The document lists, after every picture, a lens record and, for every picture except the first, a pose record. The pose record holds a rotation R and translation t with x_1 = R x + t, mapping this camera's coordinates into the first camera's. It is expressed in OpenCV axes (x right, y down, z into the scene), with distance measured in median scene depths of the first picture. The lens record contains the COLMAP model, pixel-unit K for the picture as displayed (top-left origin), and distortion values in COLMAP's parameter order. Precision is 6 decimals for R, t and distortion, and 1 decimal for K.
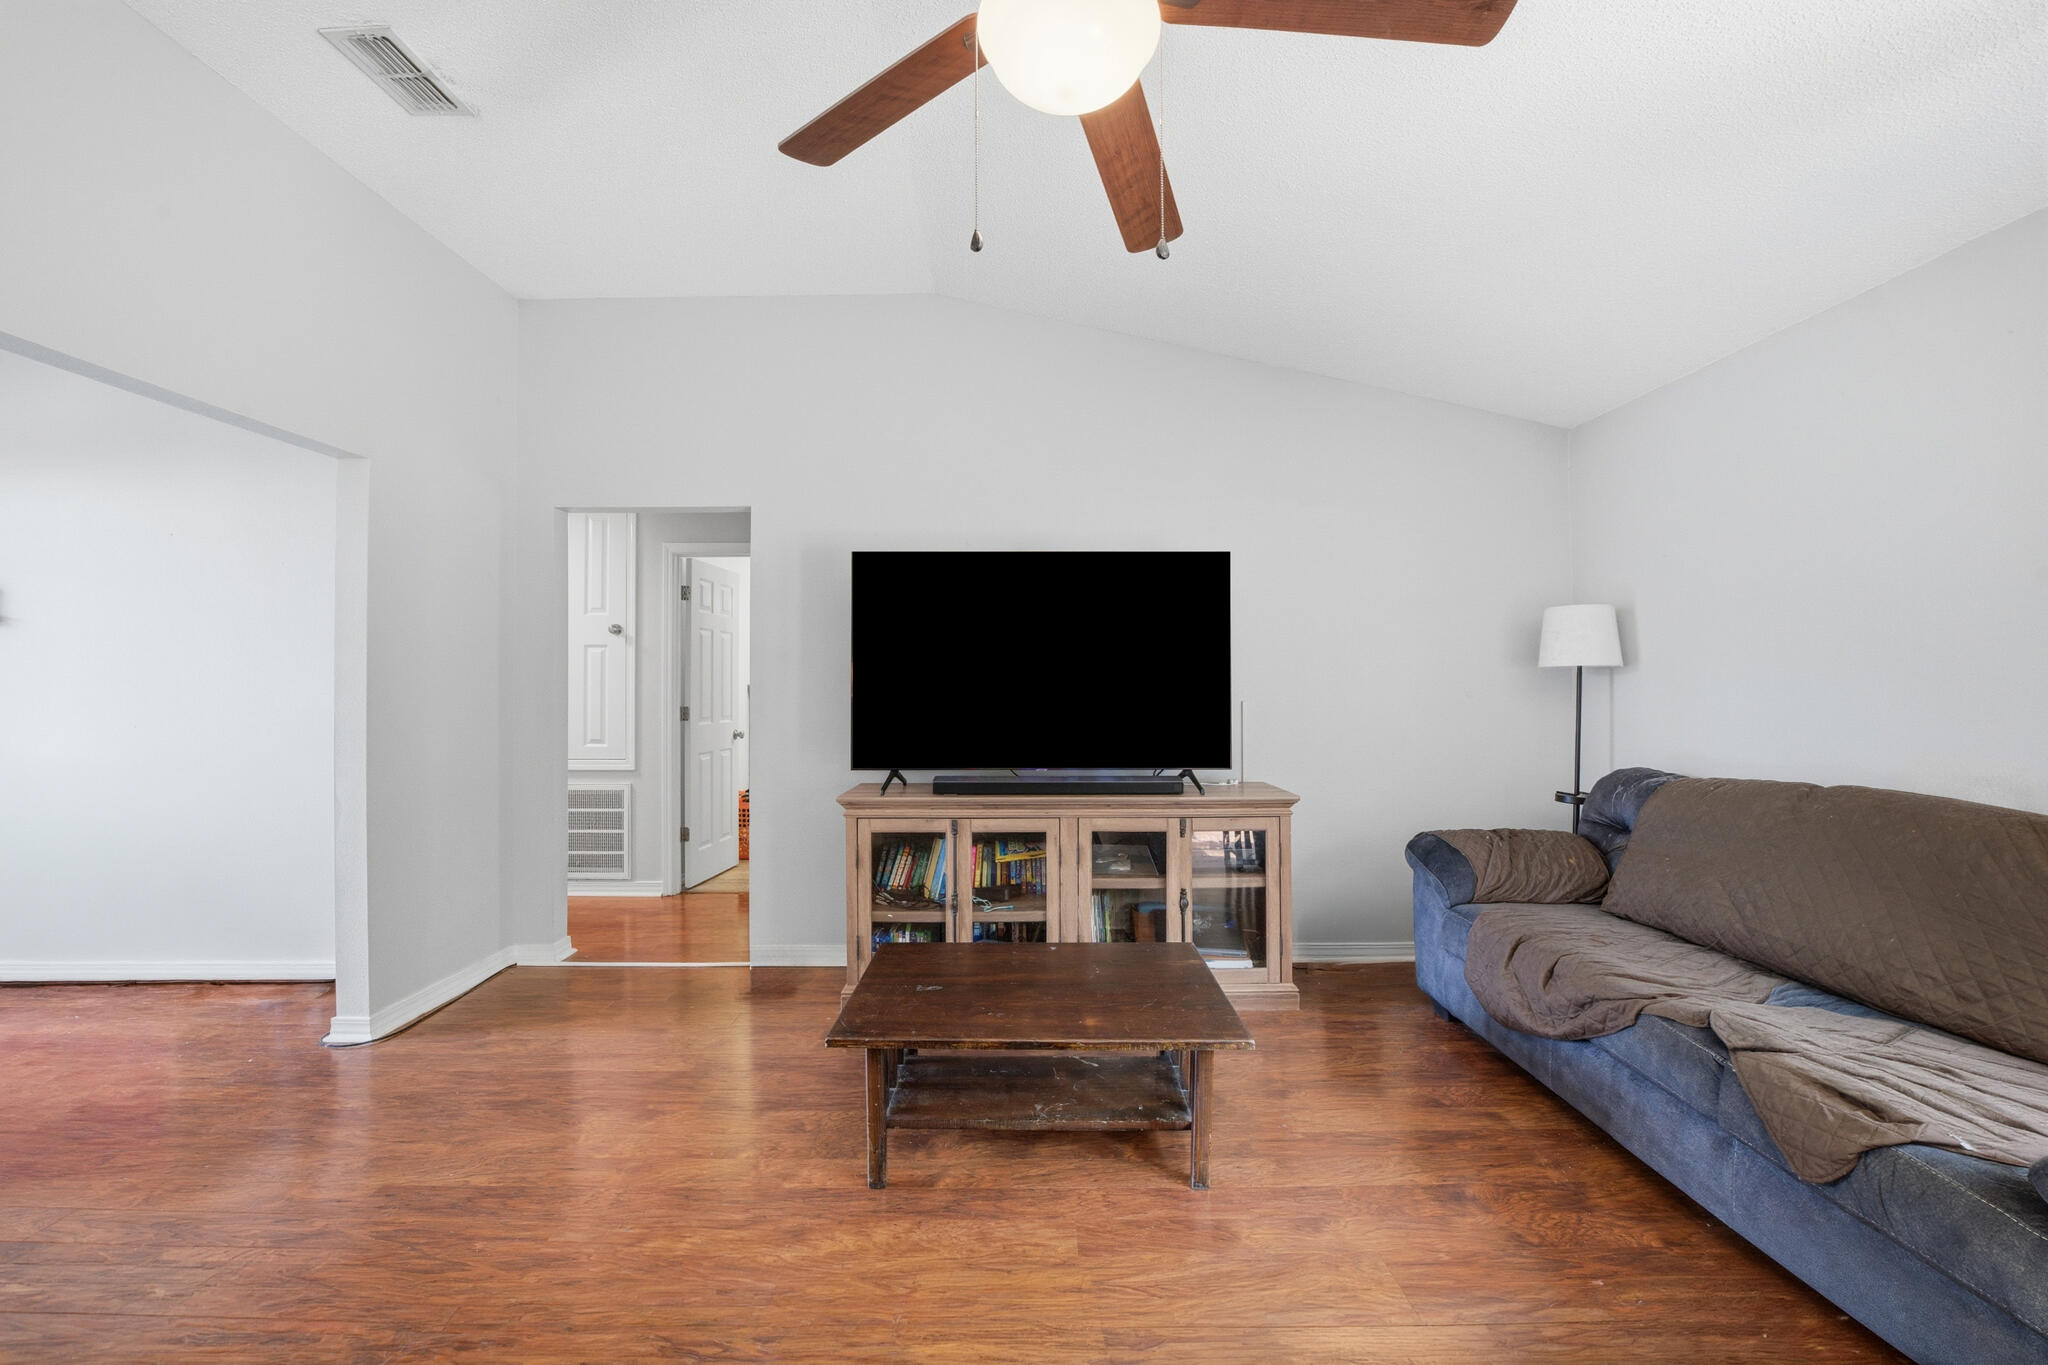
lens RADIAL K [[815.7, 0, 1024.0], [0, 815.7, 682.5], [0, 0, 1]] dist [-0.021992, 0.000066]
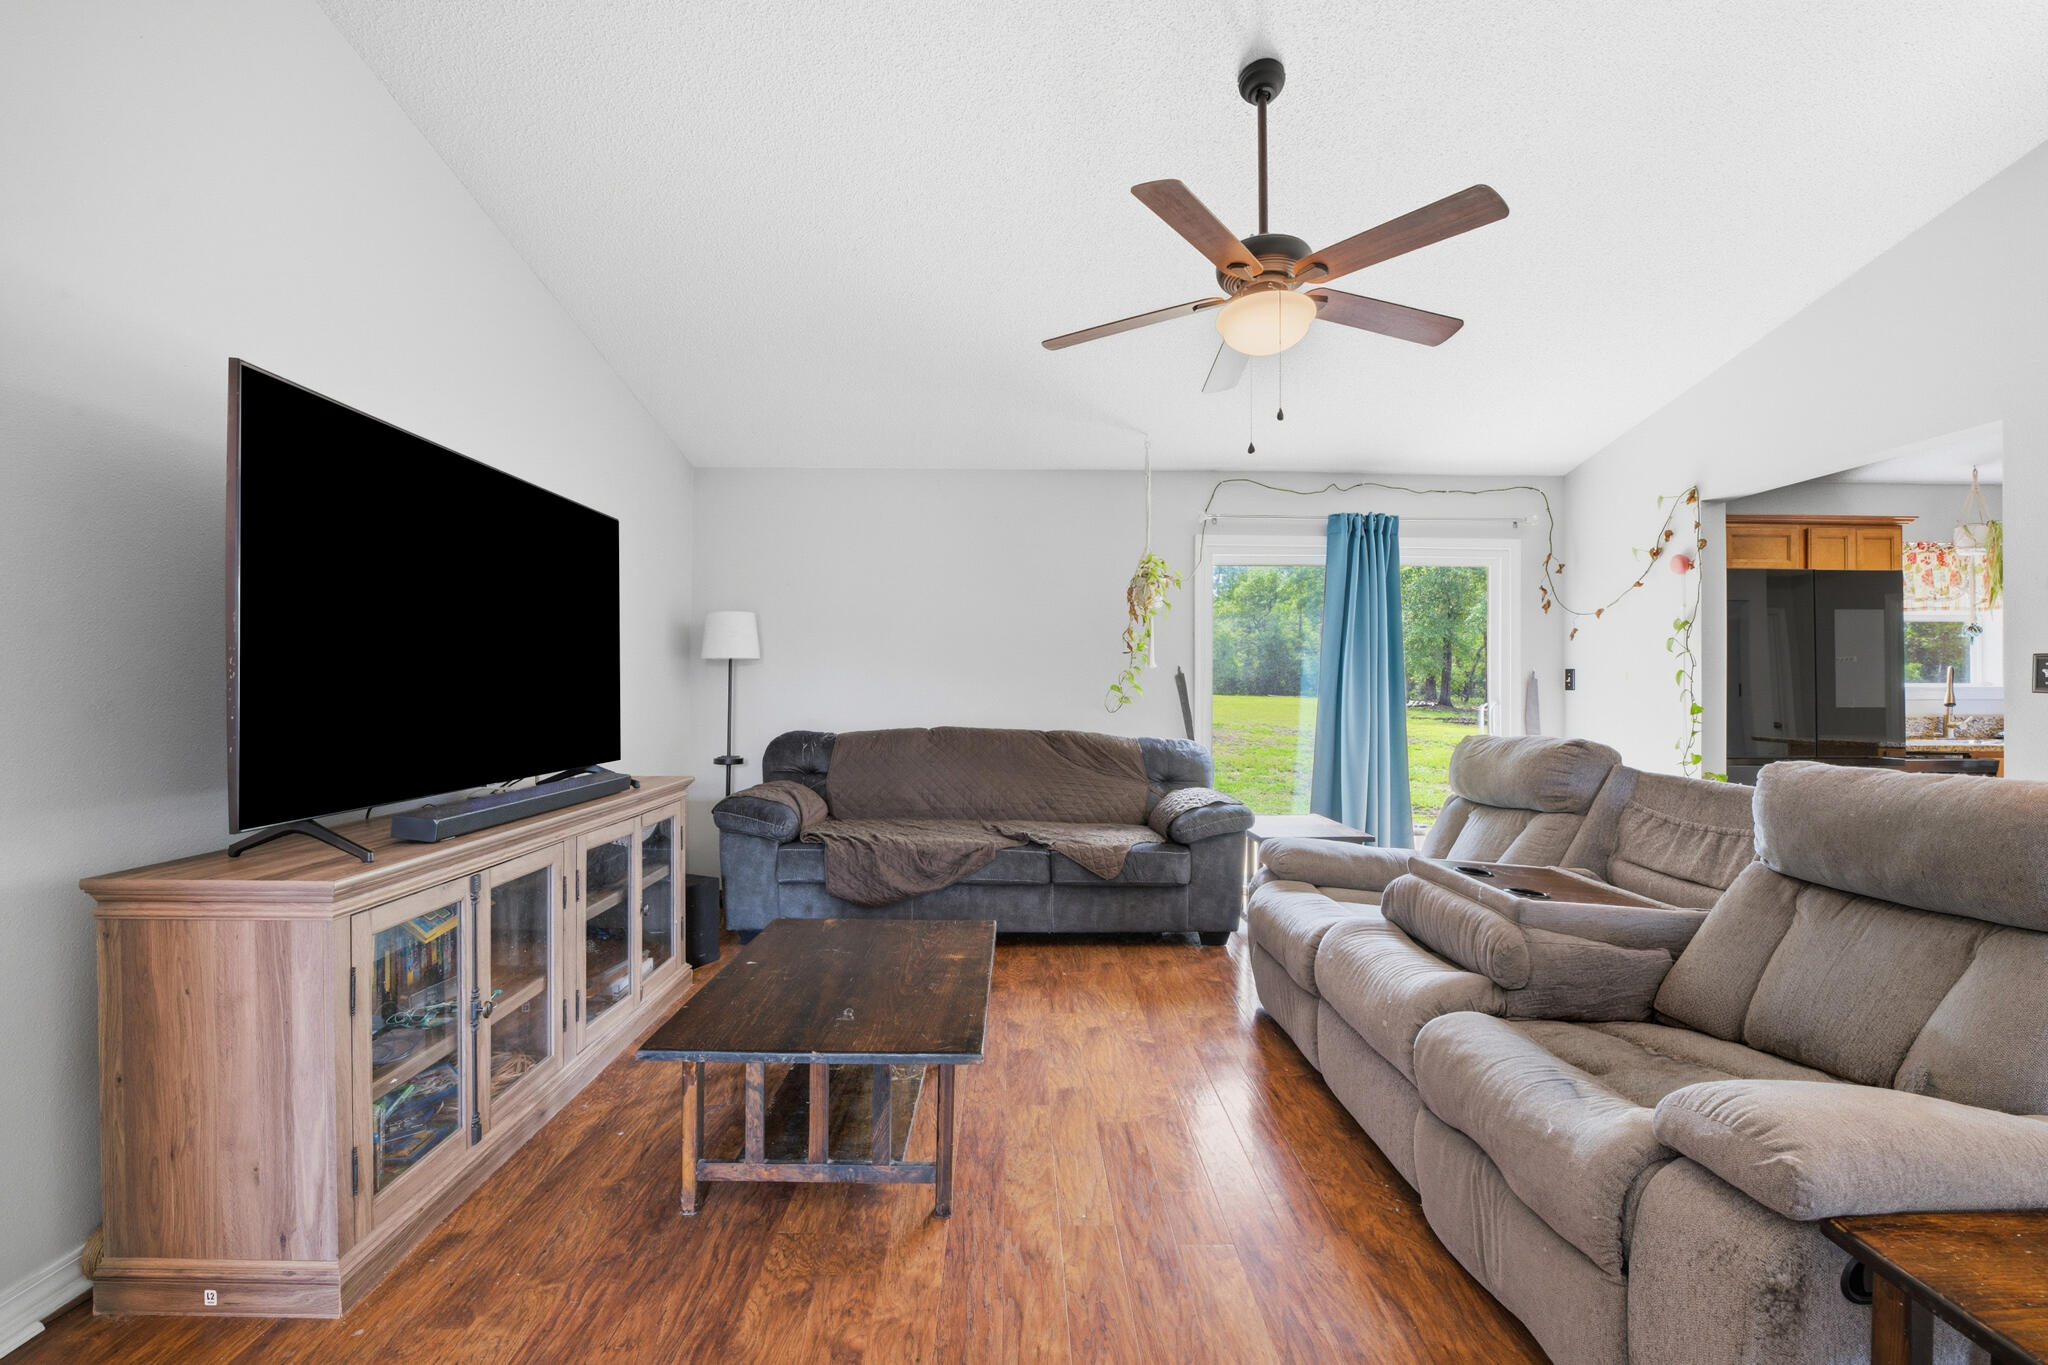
lens RADIAL K [[815.7, 0, 1024.0], [0, 815.7, 682.5], [0, 0, 1]] dist [-0.021992, 0.000066]
pose [[0.010201, 0.002512, 0.999945, -0.680485], [-0.009057, 0.999956, -0.002419, 0.019160], [-0.999907, -0.009032, 0.010223, 0.568359]]
